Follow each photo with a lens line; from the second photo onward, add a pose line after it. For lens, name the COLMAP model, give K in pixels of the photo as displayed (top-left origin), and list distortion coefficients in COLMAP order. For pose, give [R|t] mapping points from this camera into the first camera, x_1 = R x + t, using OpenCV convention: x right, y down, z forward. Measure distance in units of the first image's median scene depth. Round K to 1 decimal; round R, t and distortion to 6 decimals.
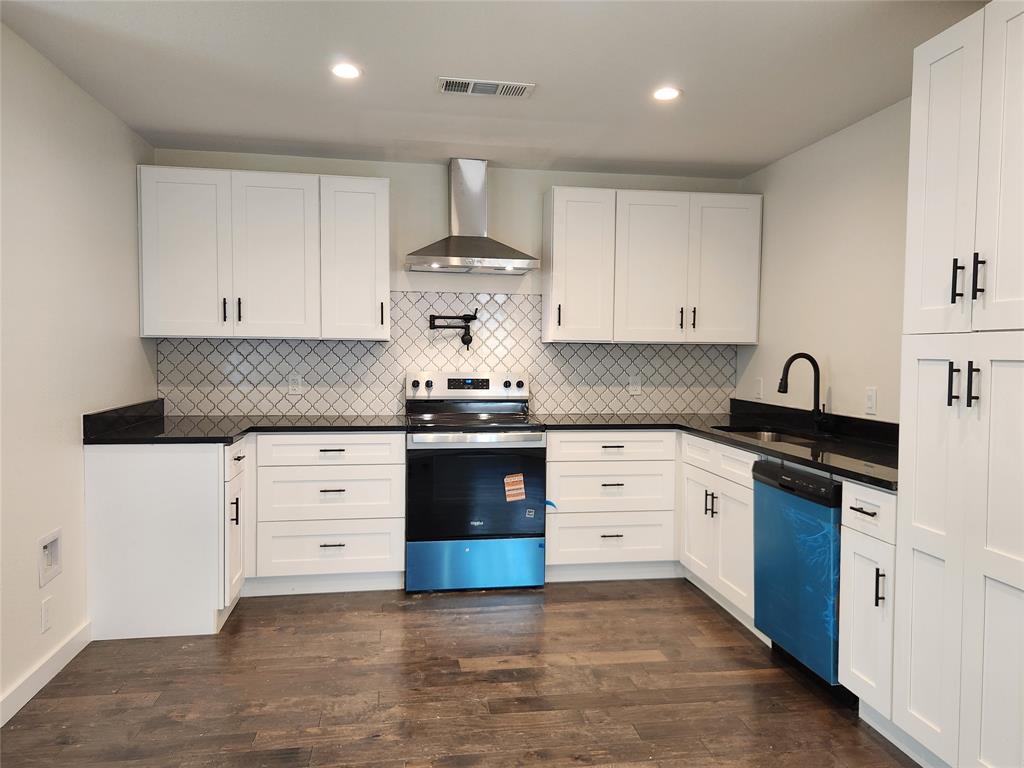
lens RADIAL K [[782.0, 0, 512.0], [0, 782.0, 384.0], [0, 0, 1]] dist [0.082329, -0.075341]
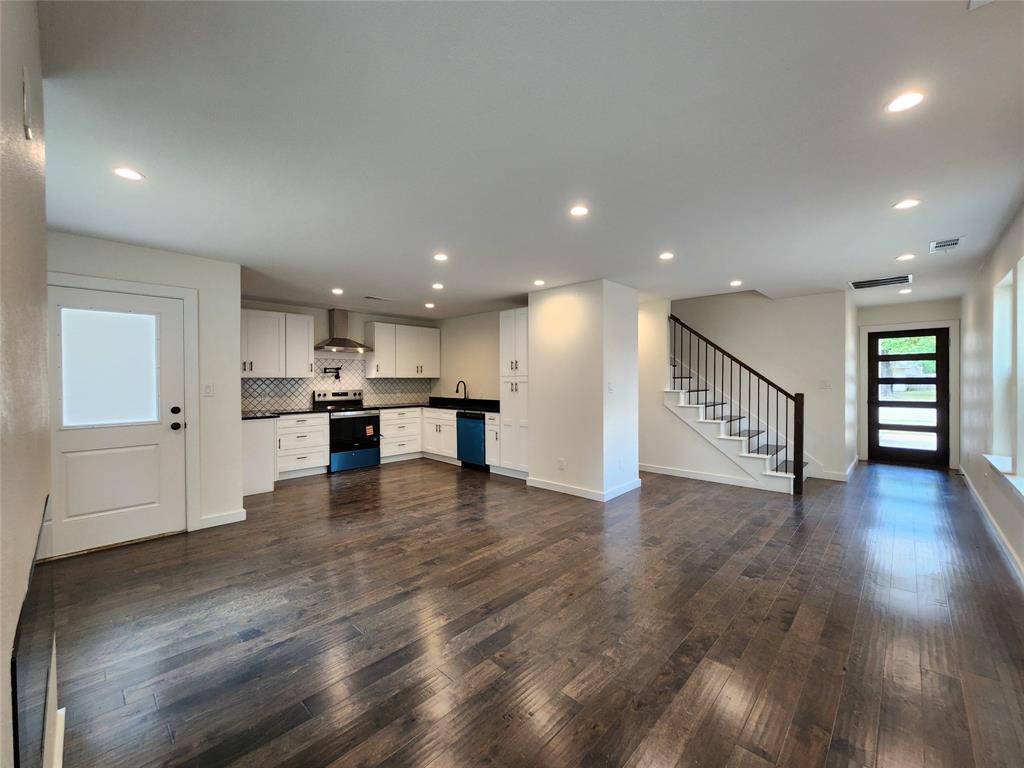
lens RADIAL K [[418.4, 0, 525.3], [0, 418.4, 383.4], [0, 0, 1]] dist [-0.002331, -0.000126]
pose [[0.786263, -0.017800, 0.617635, -0.469325], [0.037238, 0.999133, -0.018610, 0.013244], [-0.616769, 0.037632, 0.786244, -0.510667]]
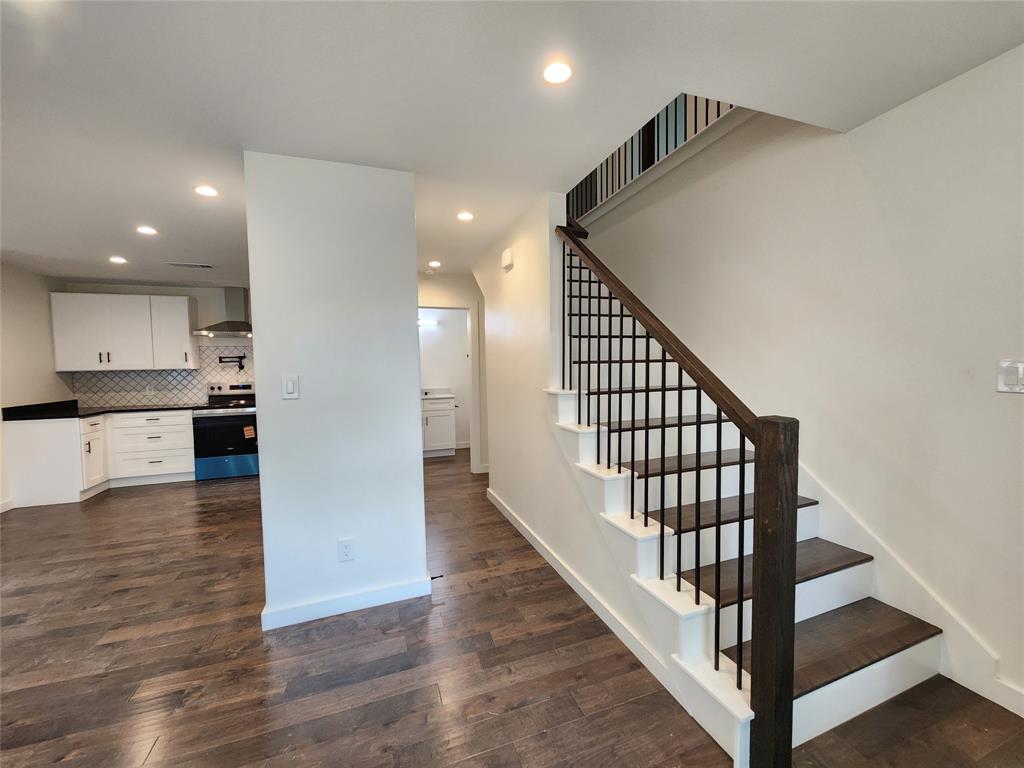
lens RADIAL K [[422.2, 0, 512.0], [0, 422.2, 384.0], [0, 0, 1]] dist [-0.004209, -0.000416]
pose [[0.981815, -0.036314, 0.186336, 0.524088], [0.035913, 0.999340, 0.005530, 0.012782], [-0.186414, 0.001262, 0.982471, -0.346757]]
